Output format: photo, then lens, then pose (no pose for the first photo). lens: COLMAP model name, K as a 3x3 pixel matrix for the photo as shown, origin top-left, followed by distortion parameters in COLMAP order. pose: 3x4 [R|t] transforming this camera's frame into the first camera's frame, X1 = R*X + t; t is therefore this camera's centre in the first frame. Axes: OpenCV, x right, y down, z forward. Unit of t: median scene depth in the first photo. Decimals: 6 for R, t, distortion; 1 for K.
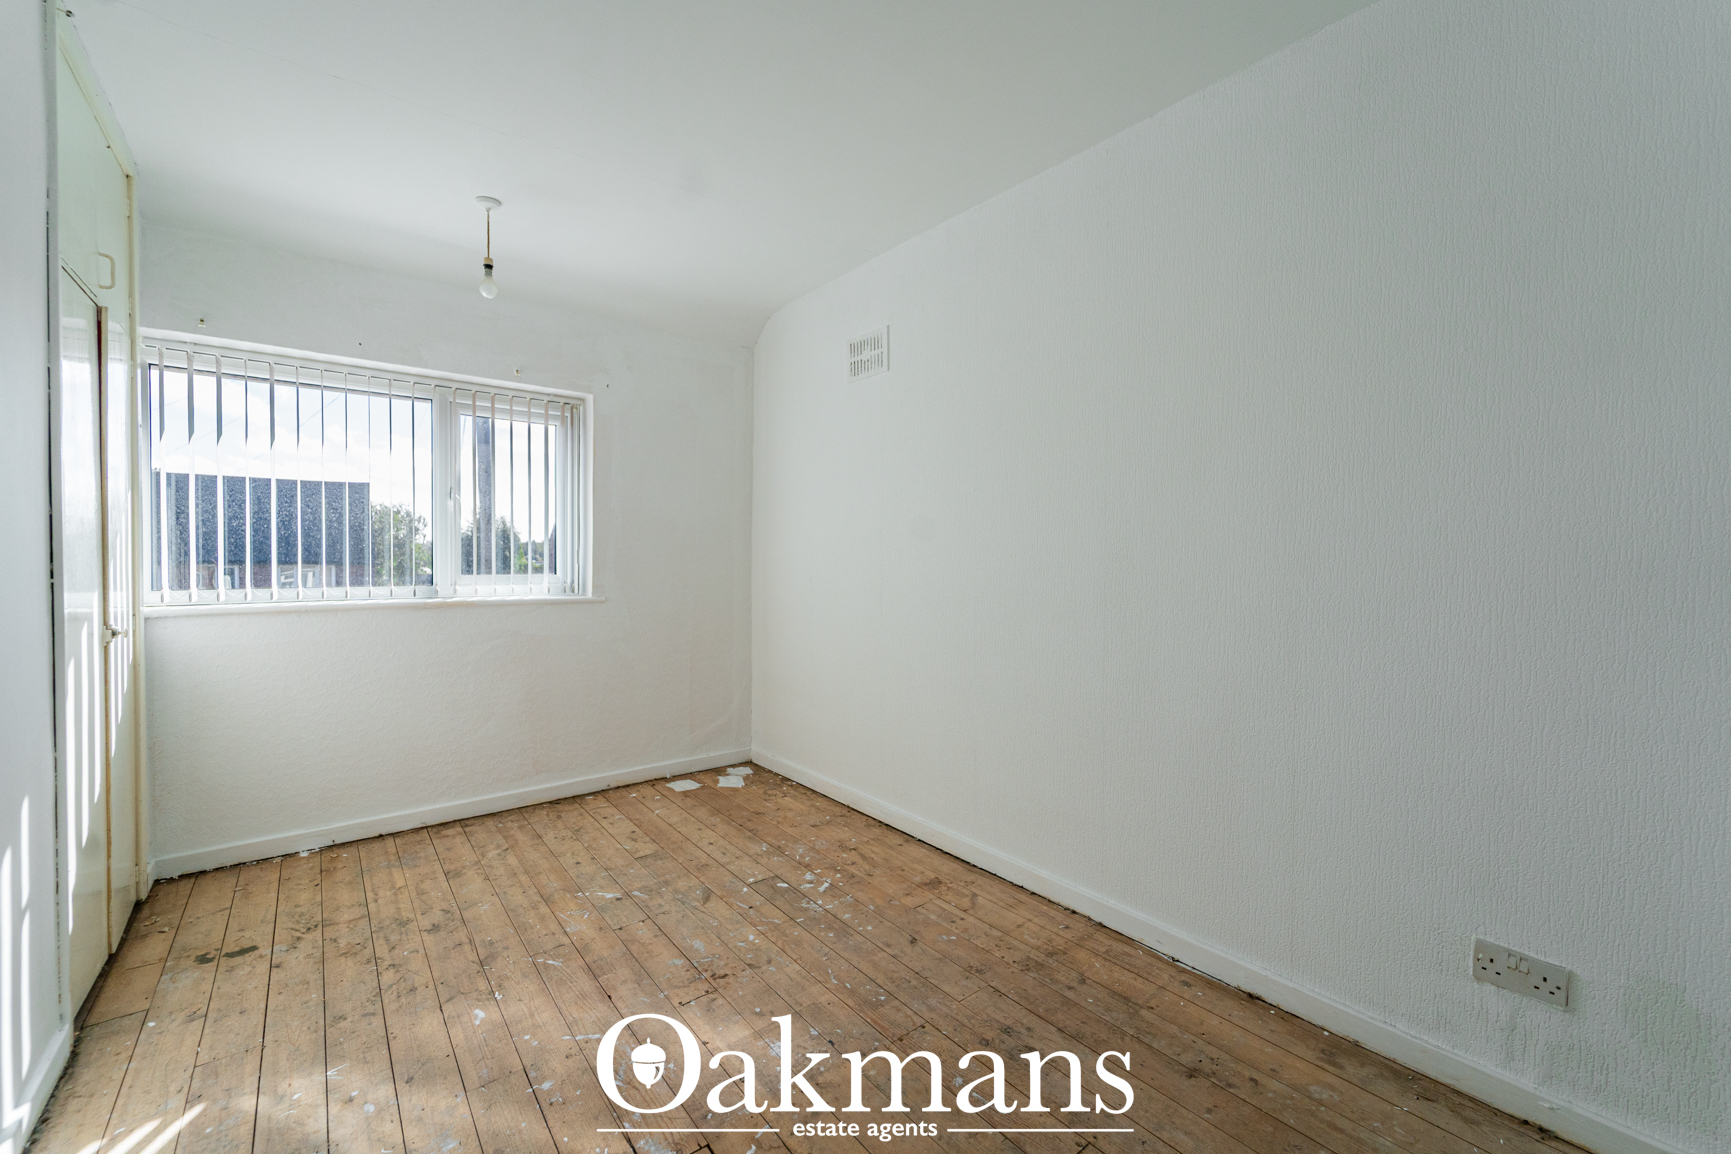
lens RADIAL K [[716.9, 0, 867.5], [0, 716.9, 573.3], [0, 0, 1]] dist [0.000102, -0.000041]
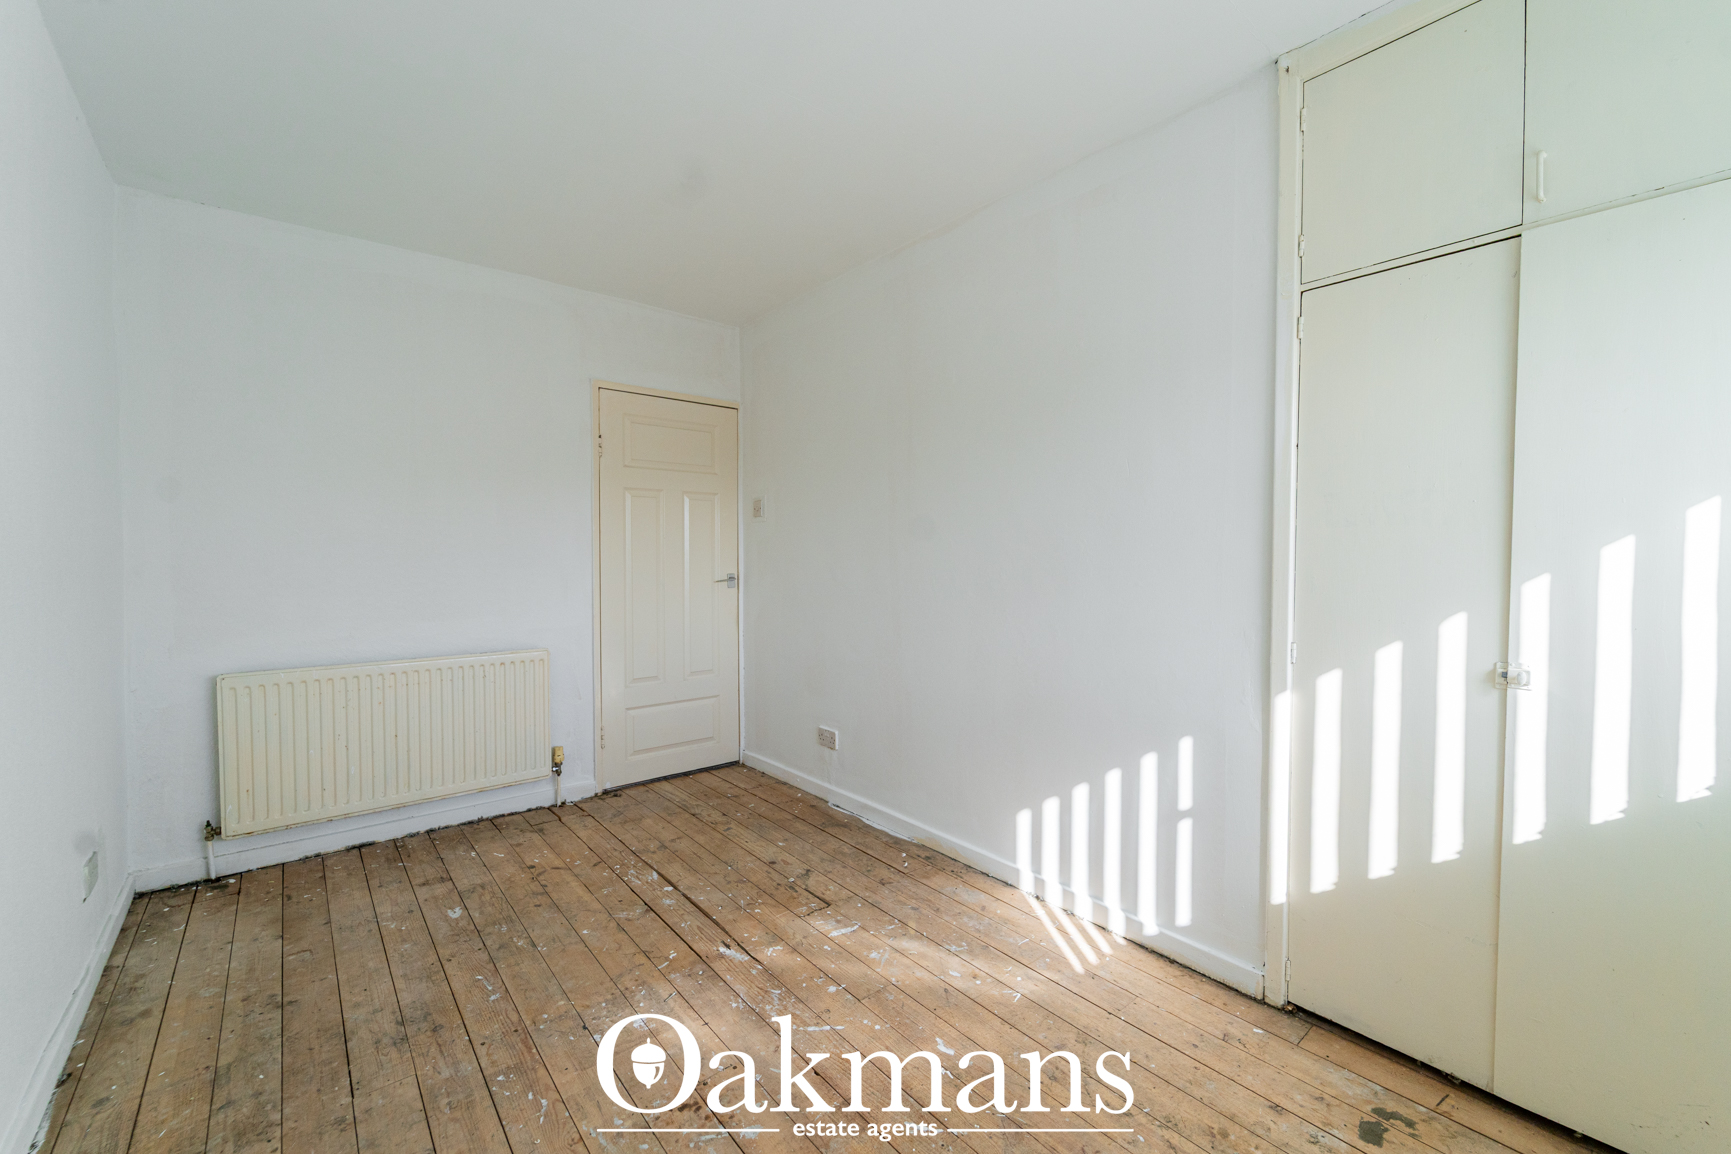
lens RADIAL K [[716.9, 0, 867.5], [0, 716.9, 573.3], [0, 0, 1]] dist [0.000102, -0.000041]
pose [[-0.999790, -0.001244, -0.020474, -0.397691], [-0.002312, 0.998633, 0.052211, -0.058652], [0.020381, 0.052247, -0.998426, 1.814634]]
